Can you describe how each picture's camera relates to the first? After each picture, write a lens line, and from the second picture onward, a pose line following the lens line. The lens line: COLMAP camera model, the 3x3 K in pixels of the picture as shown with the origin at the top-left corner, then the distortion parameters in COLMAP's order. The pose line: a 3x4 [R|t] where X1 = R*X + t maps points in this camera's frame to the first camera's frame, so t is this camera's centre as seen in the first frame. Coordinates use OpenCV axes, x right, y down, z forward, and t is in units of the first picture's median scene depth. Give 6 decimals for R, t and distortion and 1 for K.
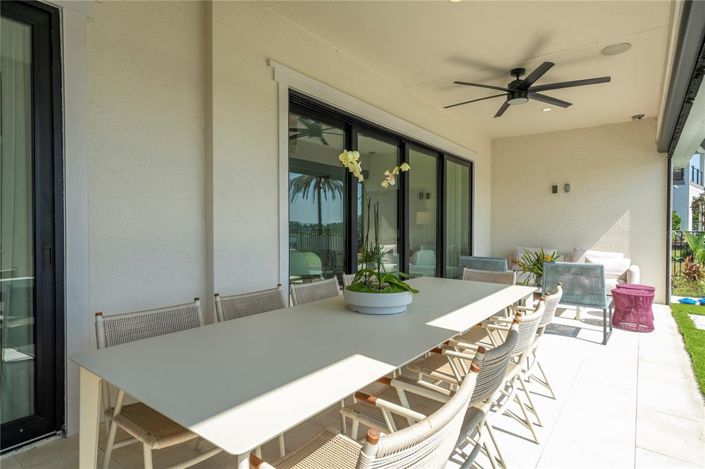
lens RADIAL K [[383.2, 0, 353.1], [0, 383.2, 231.0], [0, 0, 1]] dist [-0.006179, -0.001645]
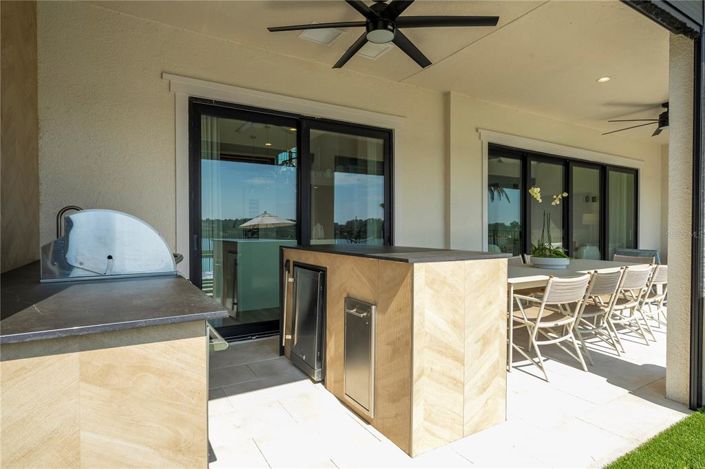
lens RADIAL K [[383.2, 0, 352.7], [0, 383.2, 233.8], [0, 0, 1]] dist [-0.006179, -0.001645]
pose [[0.924548, 0.005741, -0.381023, -0.040614], [-0.004231, 0.999980, 0.004800, 0.009135], [0.381043, -0.002826, 0.924553, -0.401114]]
